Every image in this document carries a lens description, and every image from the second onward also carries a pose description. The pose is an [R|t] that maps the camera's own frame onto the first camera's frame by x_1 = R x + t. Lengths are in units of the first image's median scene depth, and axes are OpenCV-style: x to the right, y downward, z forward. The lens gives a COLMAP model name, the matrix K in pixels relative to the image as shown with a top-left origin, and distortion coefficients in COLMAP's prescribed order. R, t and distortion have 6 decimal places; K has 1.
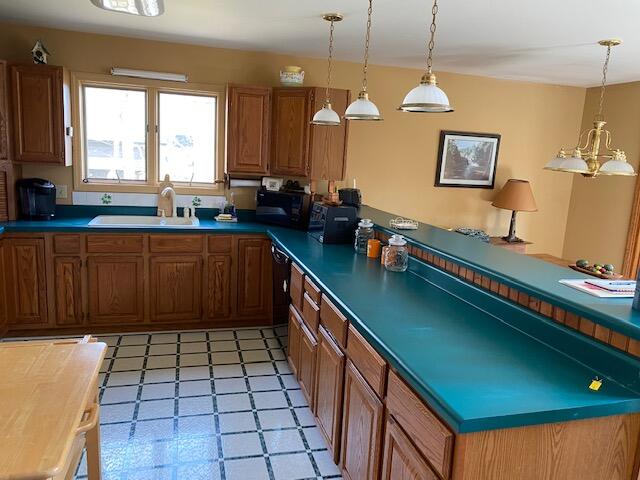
lens RADIAL K [[486.5, 0, 318.2], [0, 486.5, 238.3], [0, 0, 1]] dist [0.000396, -0.010556]
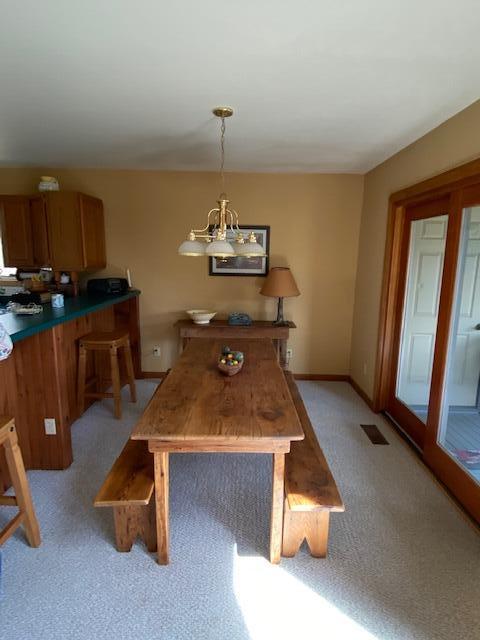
lens RADIAL K [[353.7, 0, 242.5], [0, 353.7, 323.4], [0, 0, 1]] dist [0.033099, -0.030661]
pose [[0.968588, 0.007680, -0.248552, 0.514682], [-0.004590, 0.999905, 0.013011, -0.006590], [0.248628, -0.011461, 0.968531, 0.221735]]
